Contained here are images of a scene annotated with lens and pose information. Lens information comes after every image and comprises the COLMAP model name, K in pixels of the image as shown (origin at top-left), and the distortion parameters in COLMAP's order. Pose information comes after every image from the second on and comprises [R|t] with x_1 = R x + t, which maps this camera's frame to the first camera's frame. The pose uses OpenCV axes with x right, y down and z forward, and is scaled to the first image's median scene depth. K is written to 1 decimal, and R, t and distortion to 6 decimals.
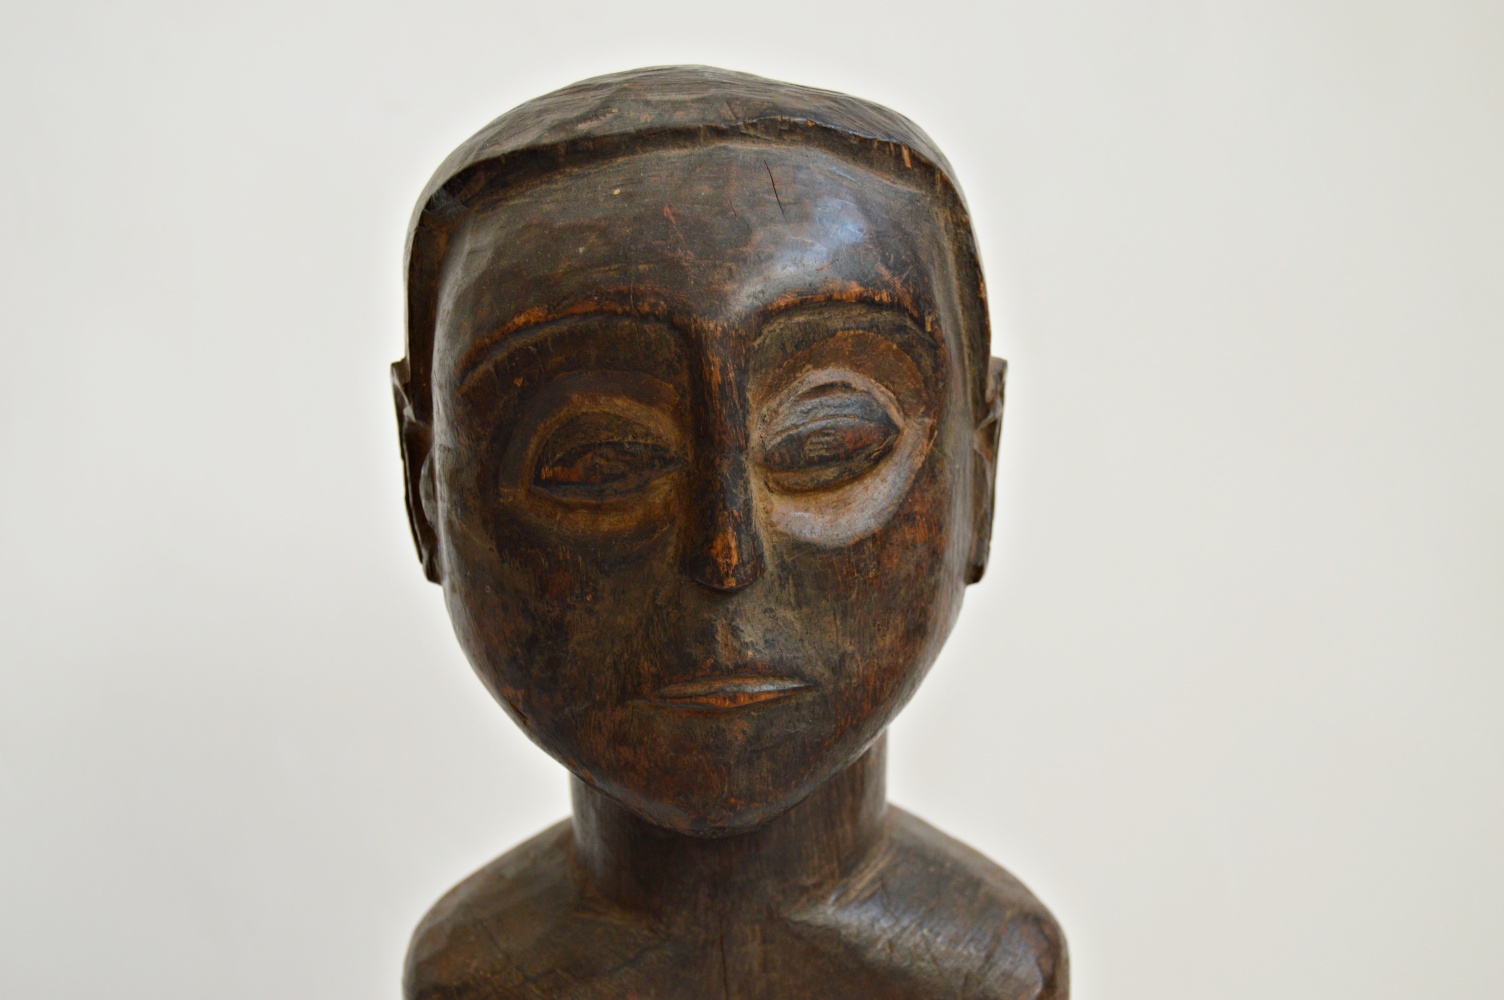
lens RADIAL K [[2502.1, 0, 755.6], [0, 2502.1, 503.0], [0, 0, 1]] dist [-0.063424, 0.000000]
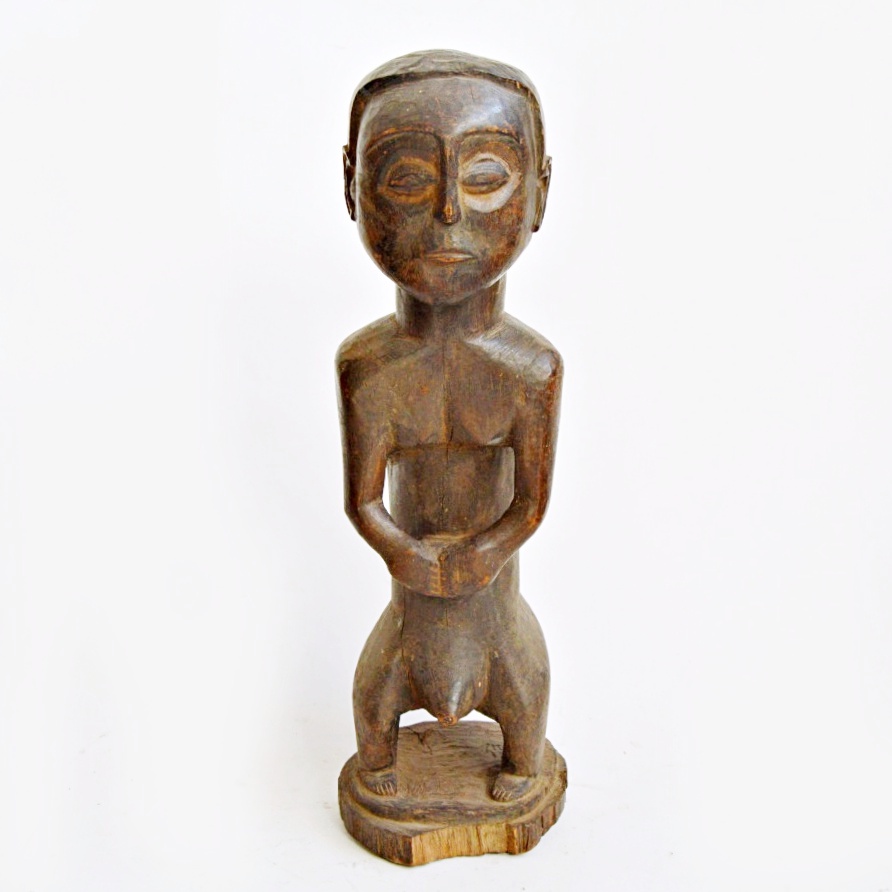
lens RADIAL K [[1428.2, 0, 460.4], [0, 1428.2, 427.2], [0, 0, 1]] dist [-0.073601, 0.000000]
pose [[0.997330, 0.063962, -0.035246, 0.079990], [-0.059757, 0.992173, 0.109644, 0.088610], [0.041983, -0.107245, 0.993346, -0.764185]]
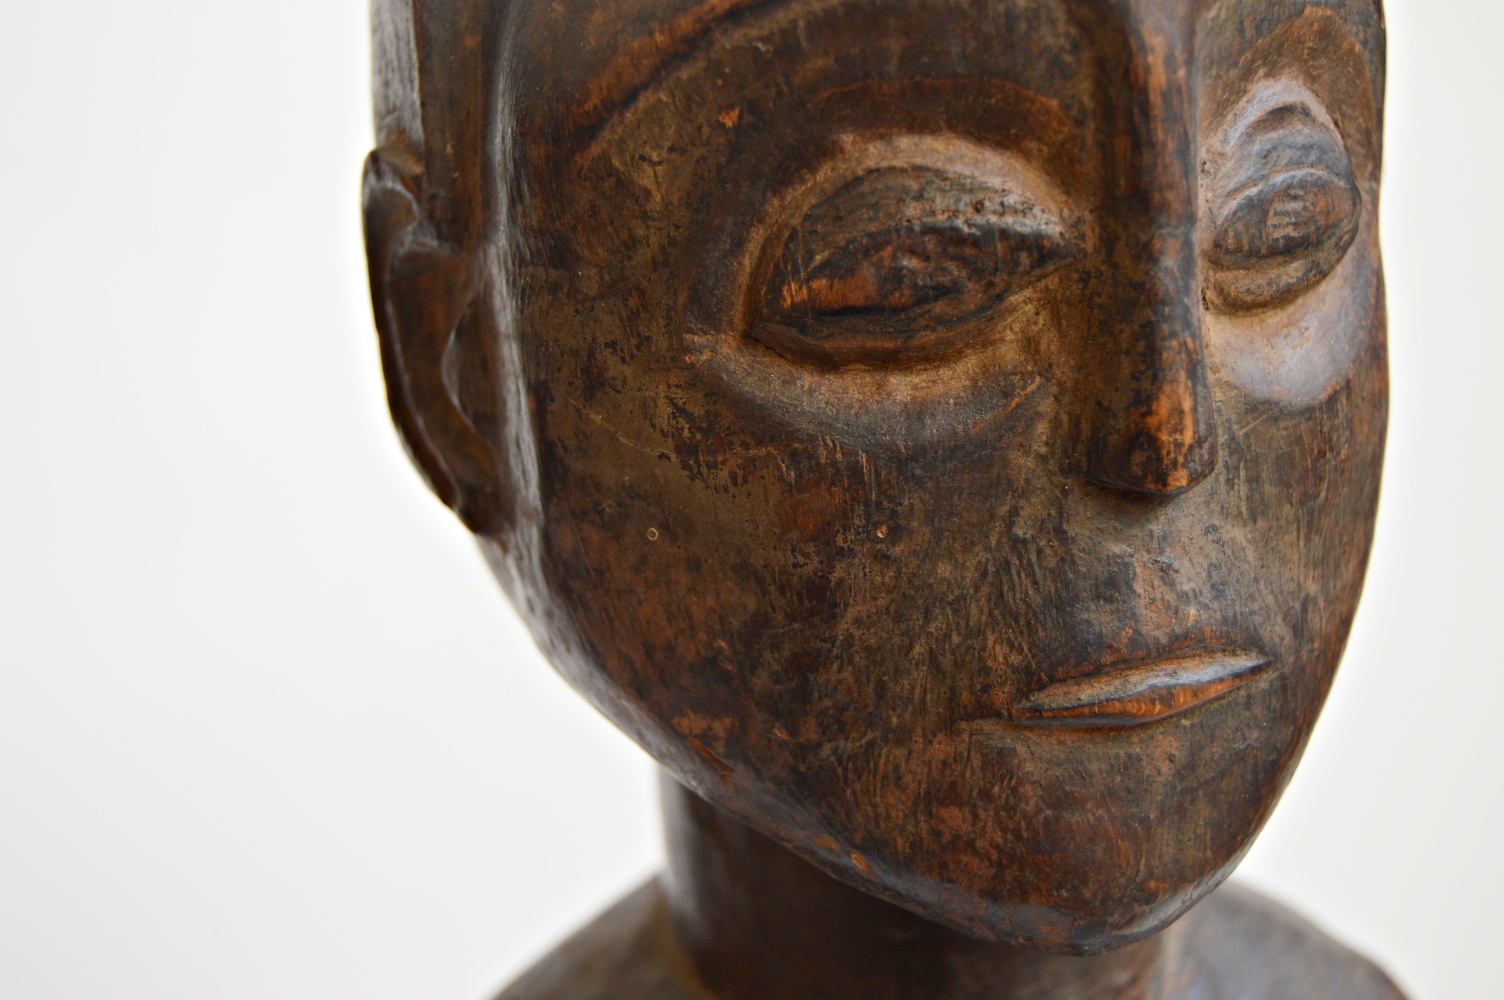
lens RADIAL K [[2024.0, 0, 755.7], [0, 2024.0, 496.7], [0, 0, 1]] dist [-0.081636, 0.000000]
pose [[0.970552, -0.071962, 0.229893, -0.187229], [0.070646, 0.997404, 0.013963, 0.022657], [-0.230301, 0.002690, 0.973116, 0.593919]]
